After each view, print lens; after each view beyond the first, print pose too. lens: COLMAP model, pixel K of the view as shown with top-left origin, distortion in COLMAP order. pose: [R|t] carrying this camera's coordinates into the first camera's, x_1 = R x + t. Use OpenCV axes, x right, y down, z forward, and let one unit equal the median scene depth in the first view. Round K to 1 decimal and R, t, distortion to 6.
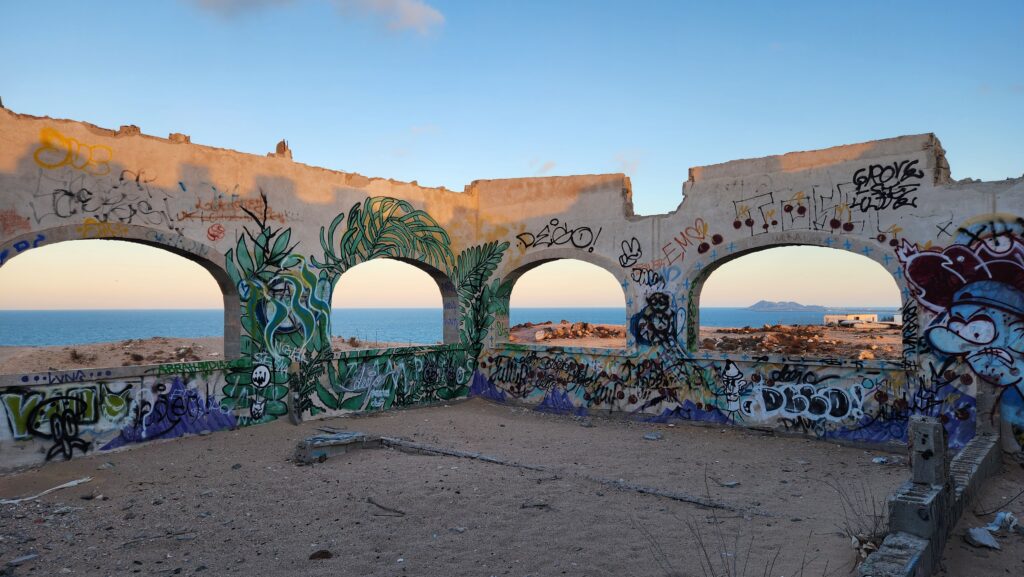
lens RADIAL K [[686.0, 0, 508.4], [0, 686.0, 290.4], [0, 0, 1]] dist [0.033830, -0.001427]
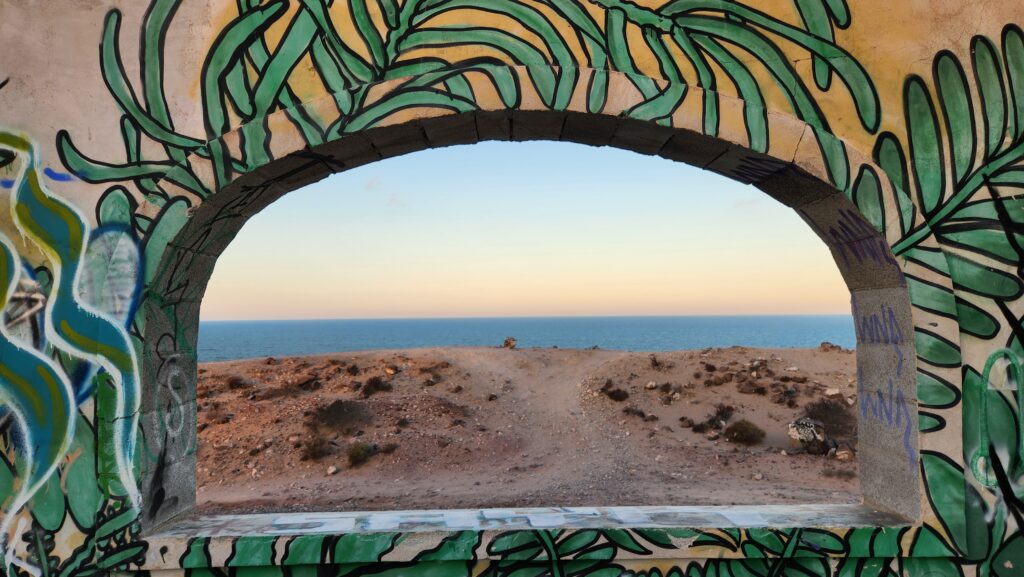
lens RADIAL K [[686.0, 0, 512.7], [0, 686.0, 298.5], [0, 0, 1]] dist [0.033830, -0.001427]
pose [[0.650399, -0.021955, -0.759275, 0.001006], [0.025249, 0.999655, -0.007278, 0.002780], [0.759173, -0.014437, 0.650729, 0.186814]]
